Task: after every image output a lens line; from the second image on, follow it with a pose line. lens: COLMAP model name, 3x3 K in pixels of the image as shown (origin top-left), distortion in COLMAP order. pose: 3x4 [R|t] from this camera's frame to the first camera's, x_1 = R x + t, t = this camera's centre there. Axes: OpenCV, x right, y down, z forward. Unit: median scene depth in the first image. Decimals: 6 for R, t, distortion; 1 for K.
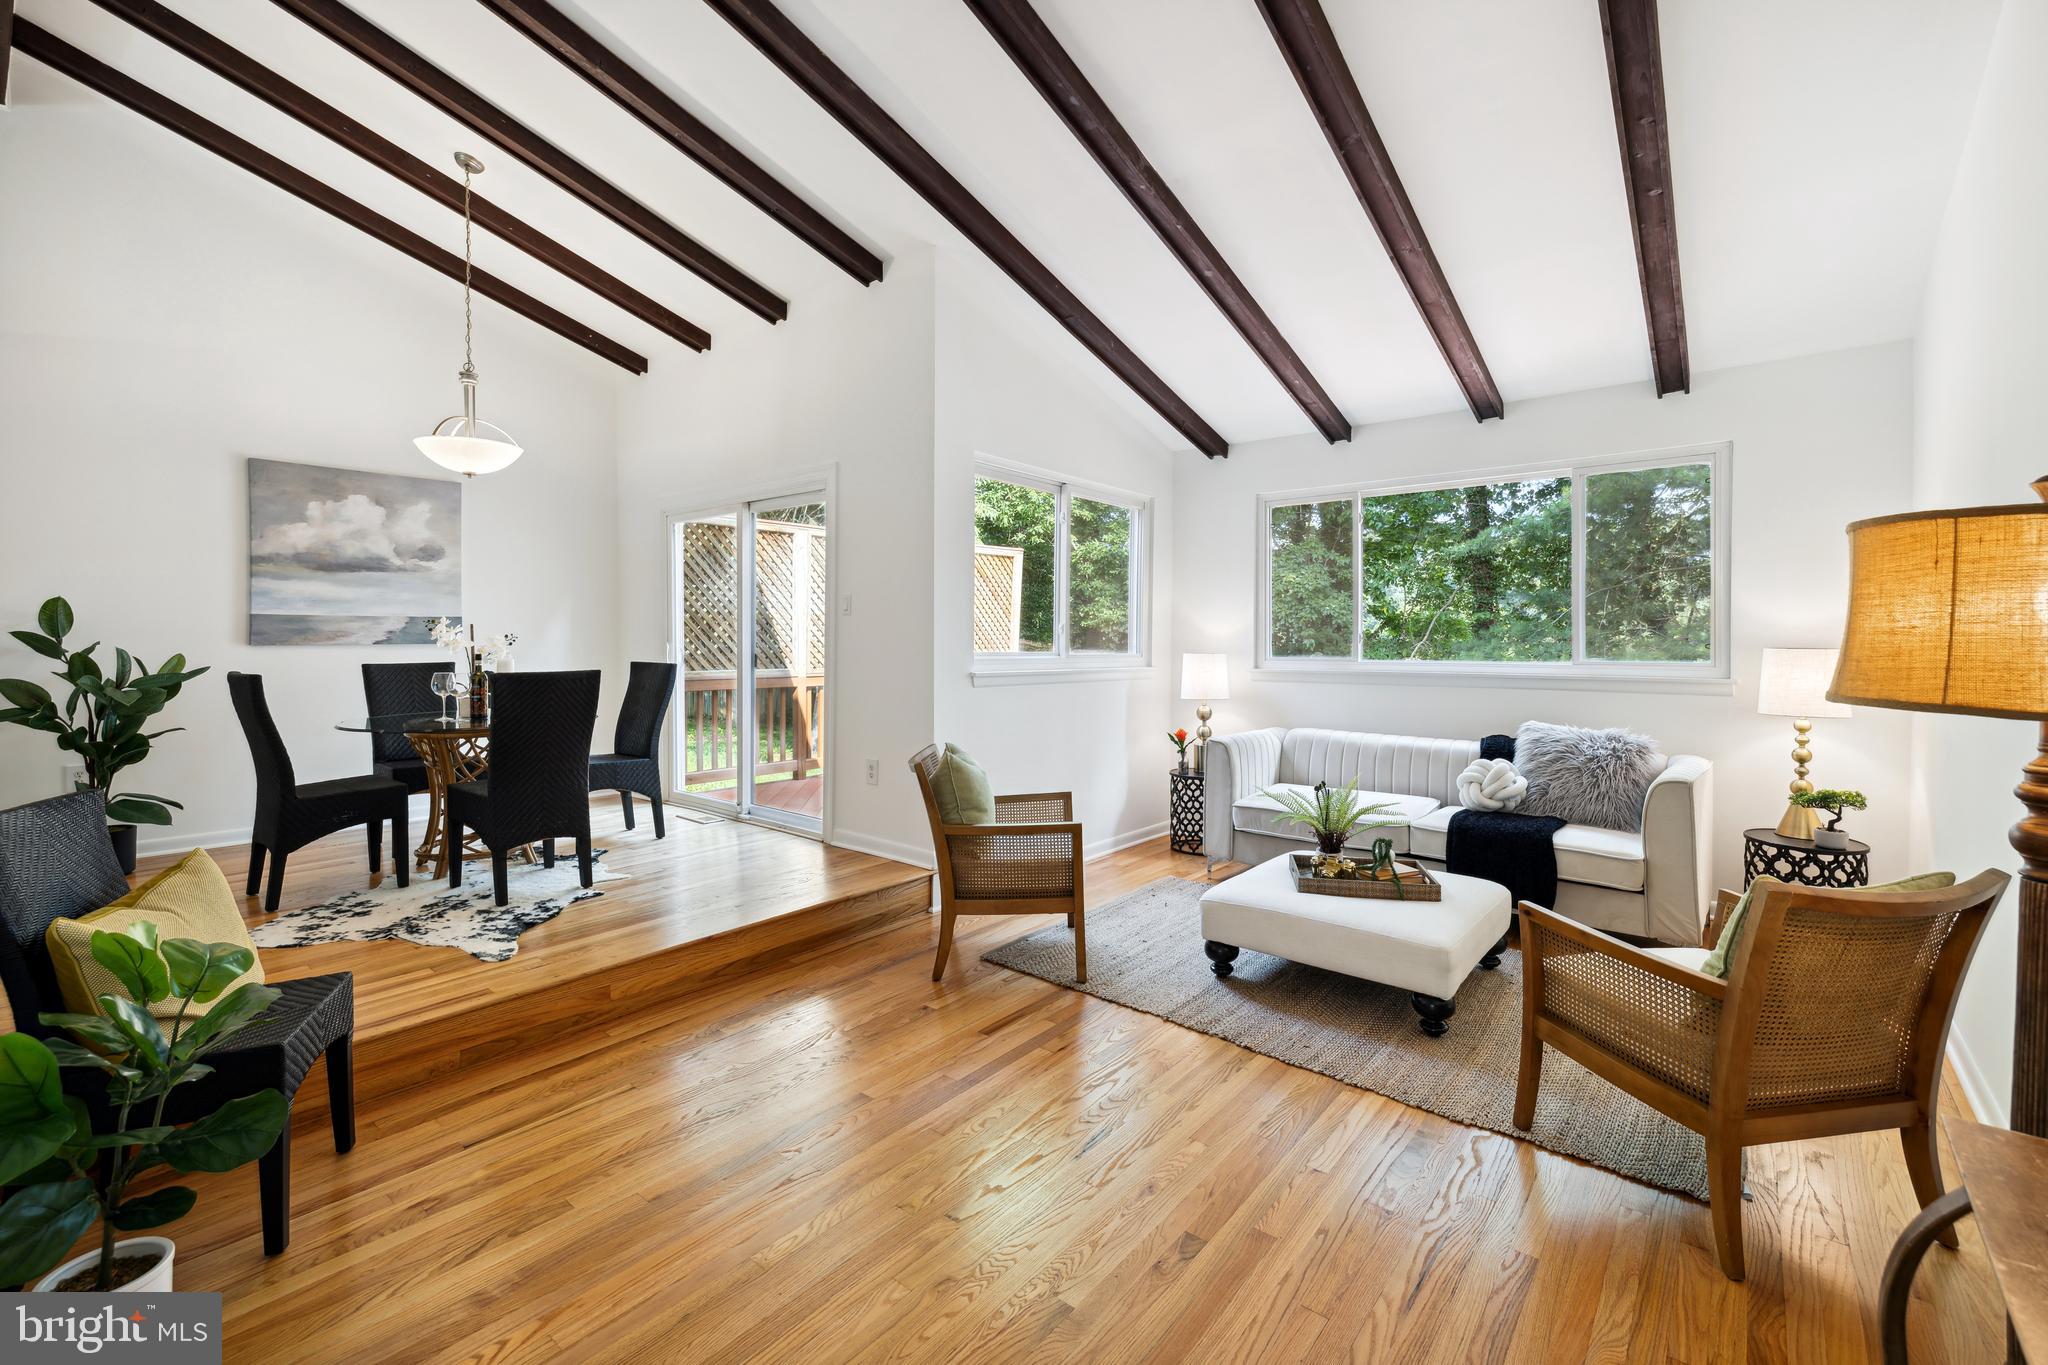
lens RADIAL K [[871.7, 0, 1016.7], [0, 871.7, 649.3], [0, 0, 1]] dist [0.004579, 0.000338]
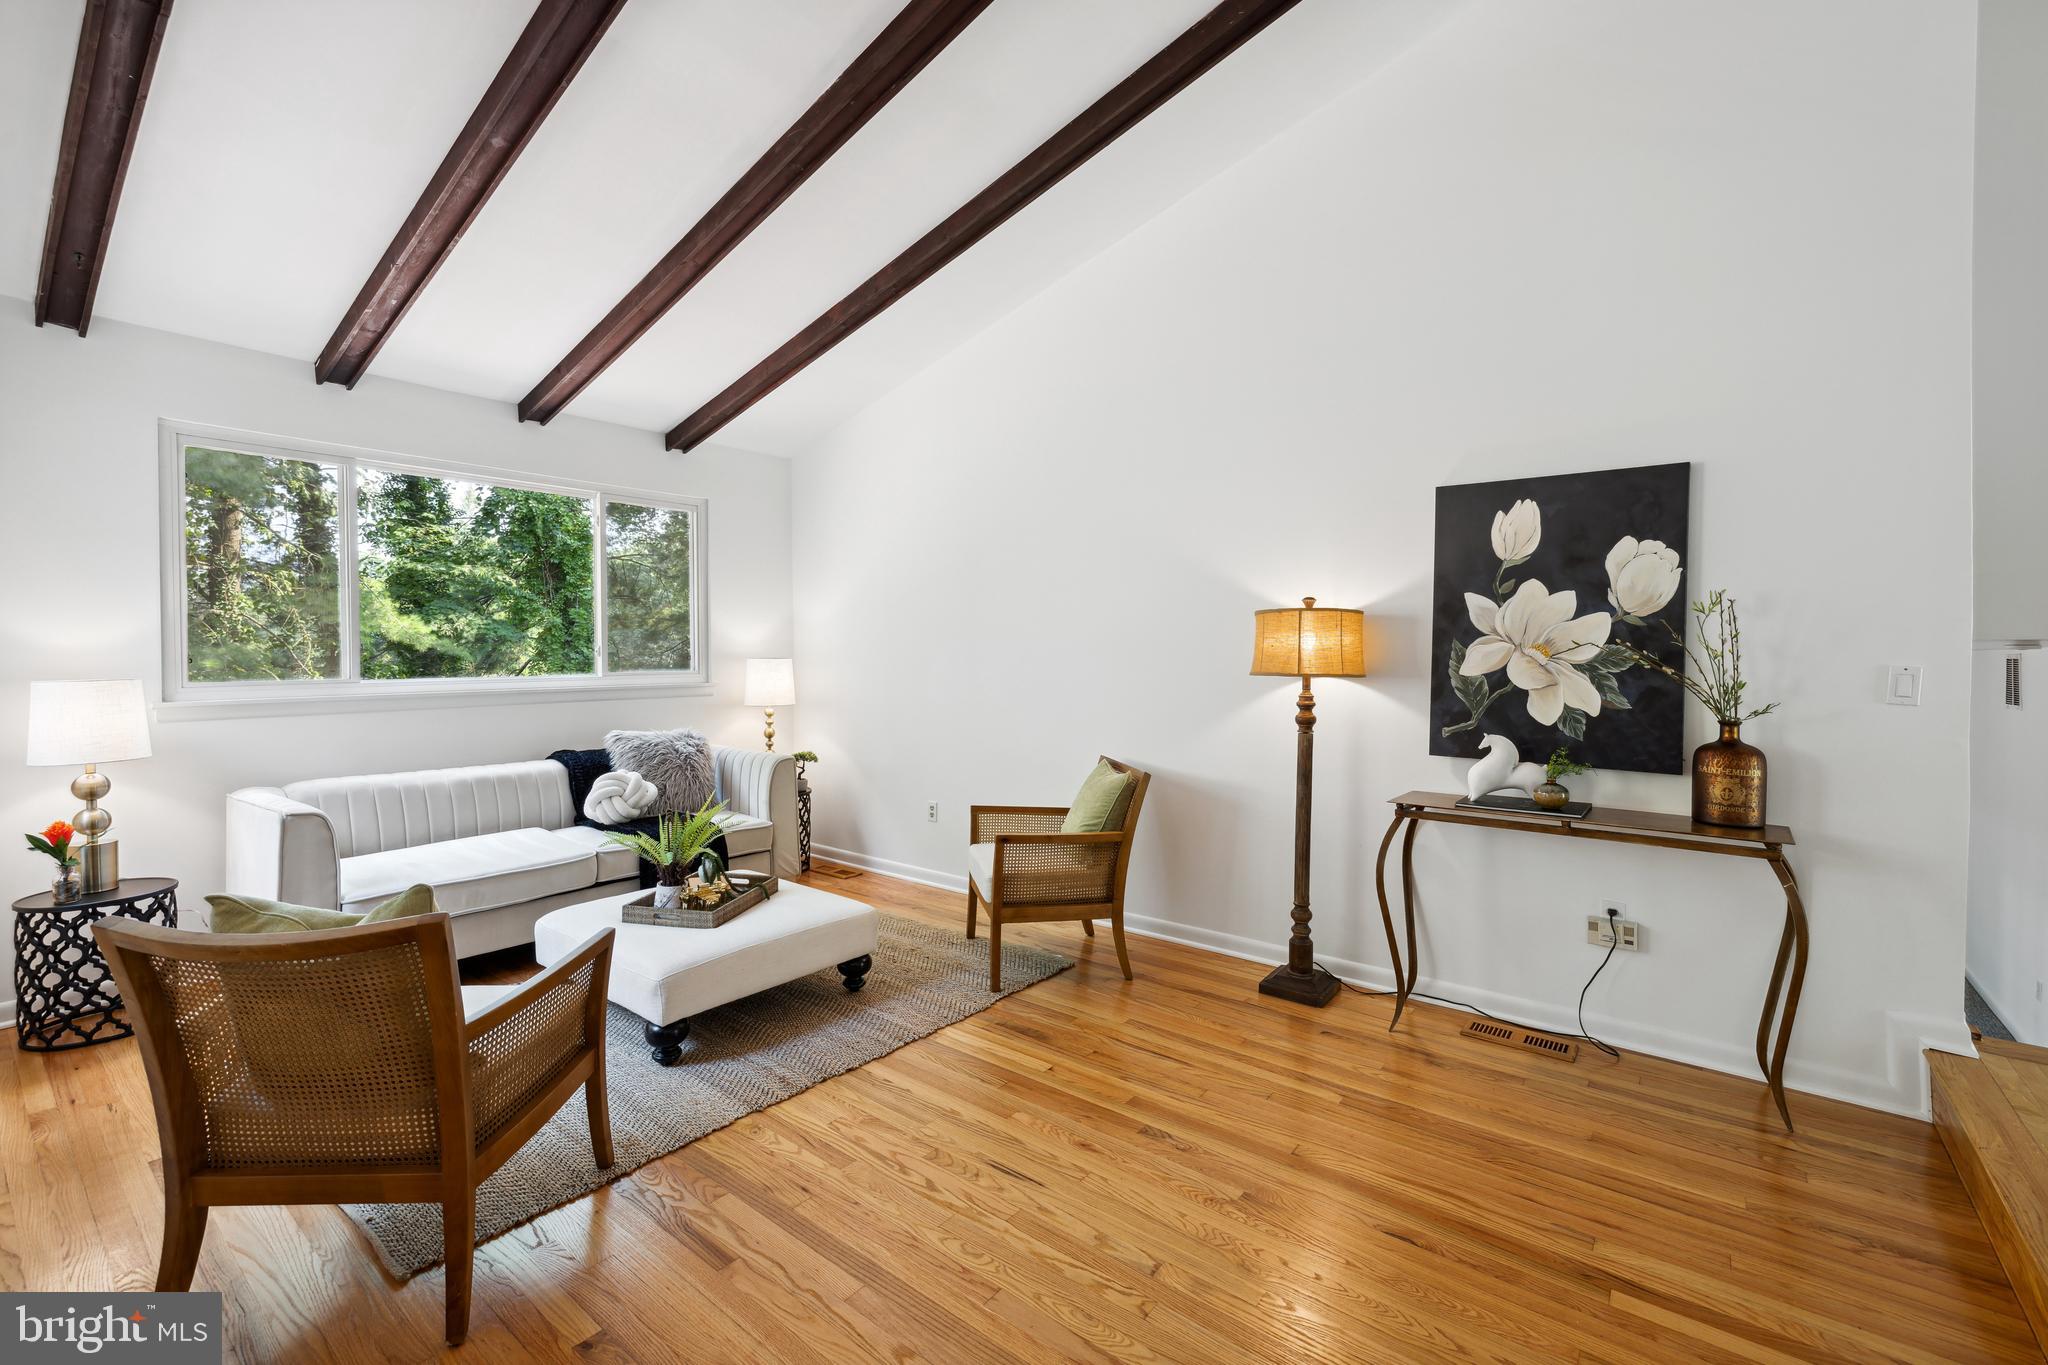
lens RADIAL K [[871.7, 0, 1026.8], [0, 871.7, 658.1], [0, 0, 1]] dist [0.004579, 0.000338]
pose [[-0.025685, -0.009498, 0.999625, -0.535128], [0.015308, 0.999834, 0.009893, -0.008600], [-0.999553, 0.015557, -0.025535, 0.614761]]
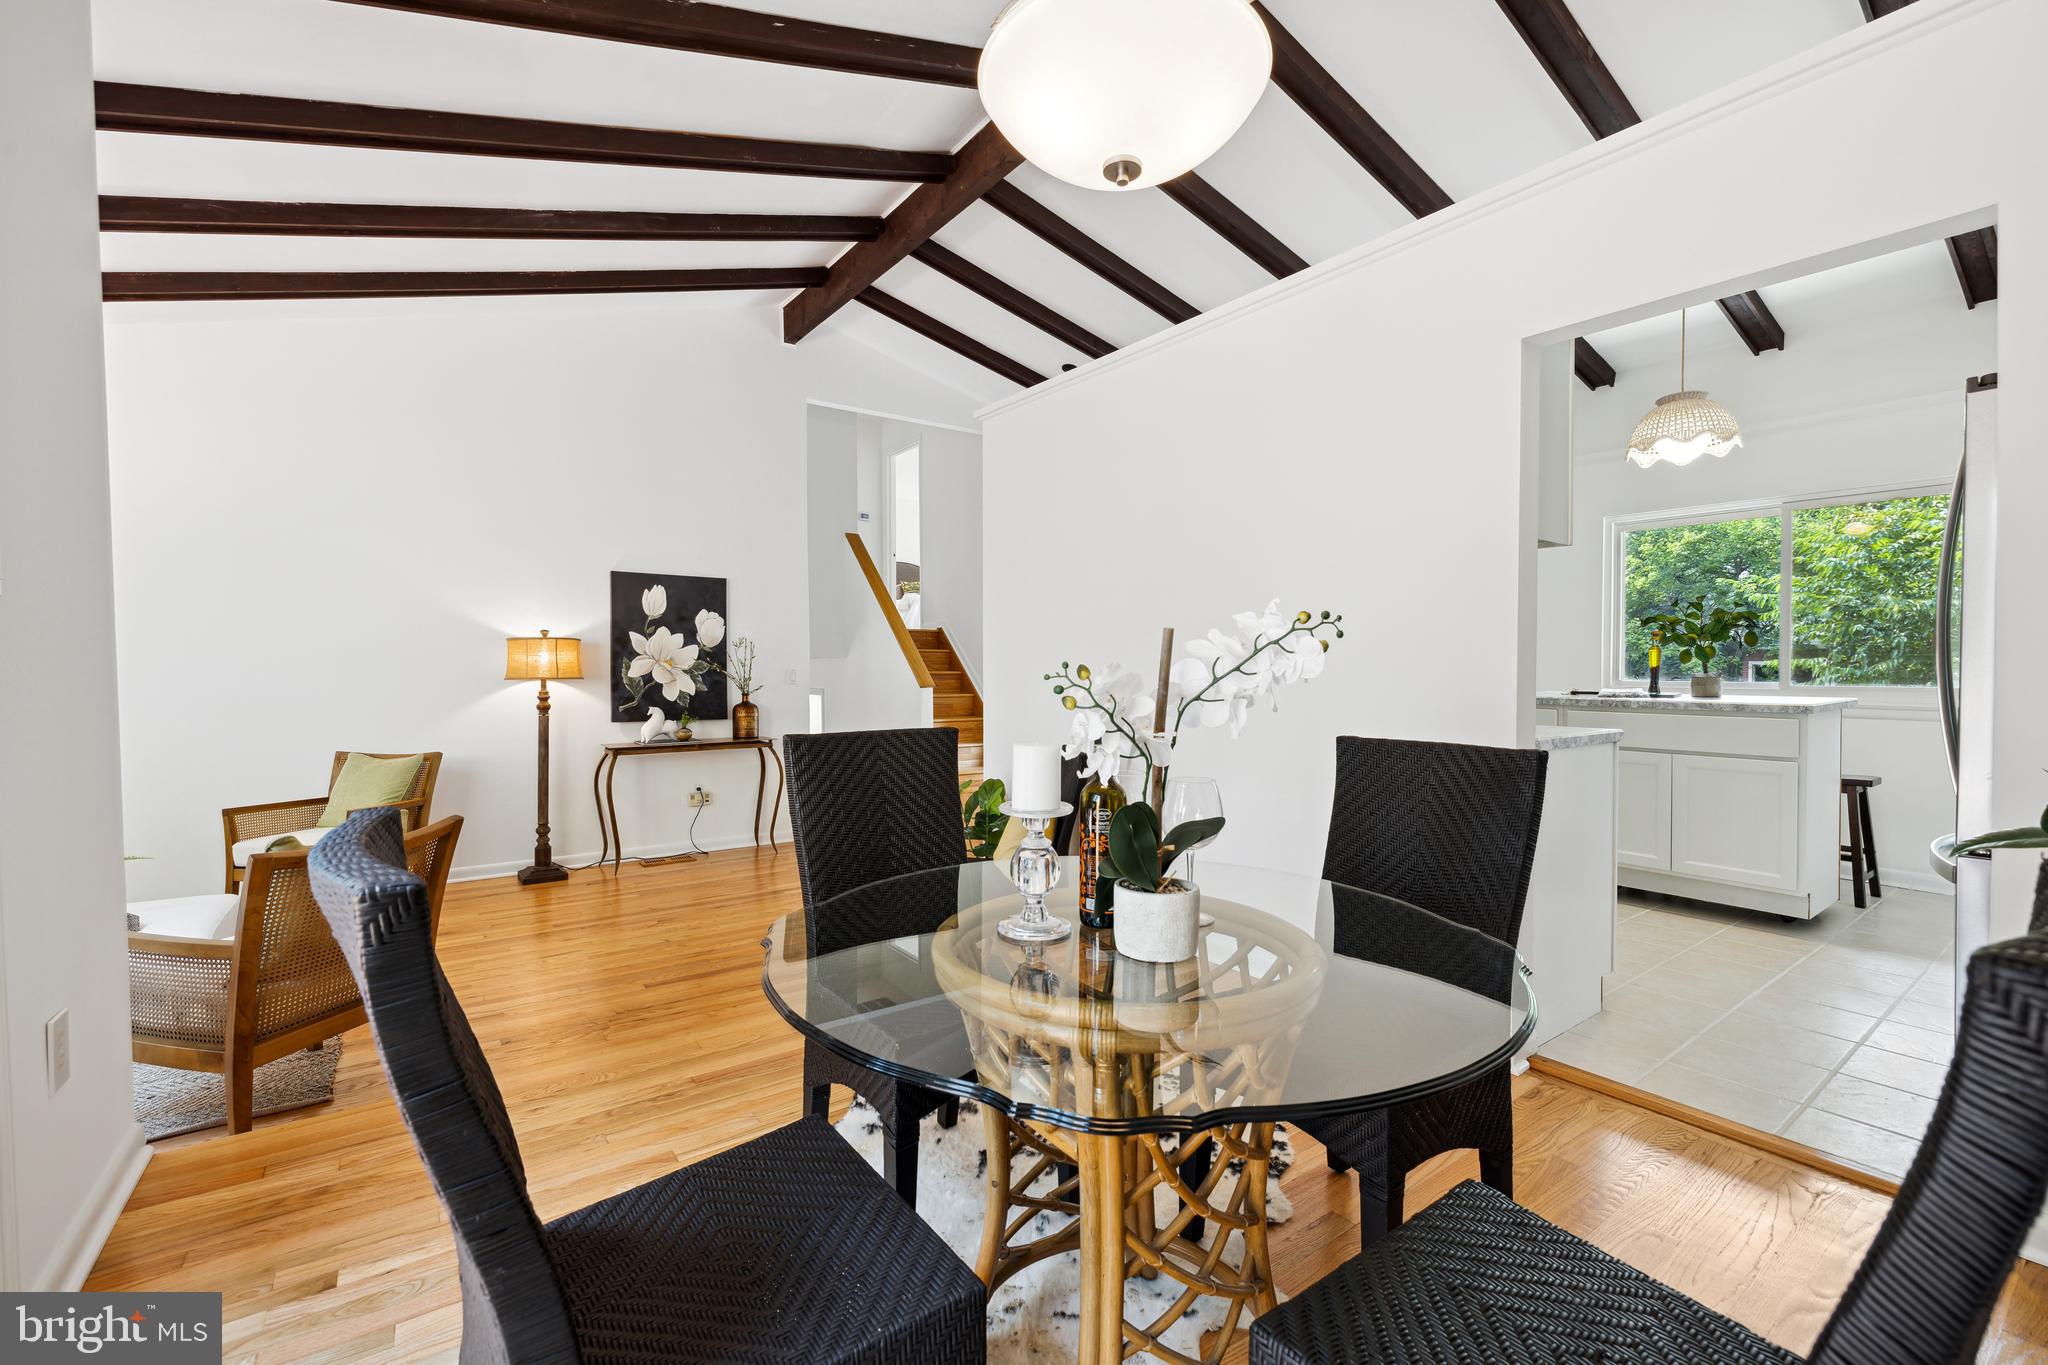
lens RADIAL K [[871.7, 0, 1022.3], [0, 871.7, 678.1], [0, 0, 1]] dist [0.004579, 0.000338]
pose [[-0.968589, -0.004199, 0.248632, -0.746584], [0.003931, 0.999474, 0.032192, -0.021428], [-0.248636, 0.032158, -0.968063, 1.450228]]
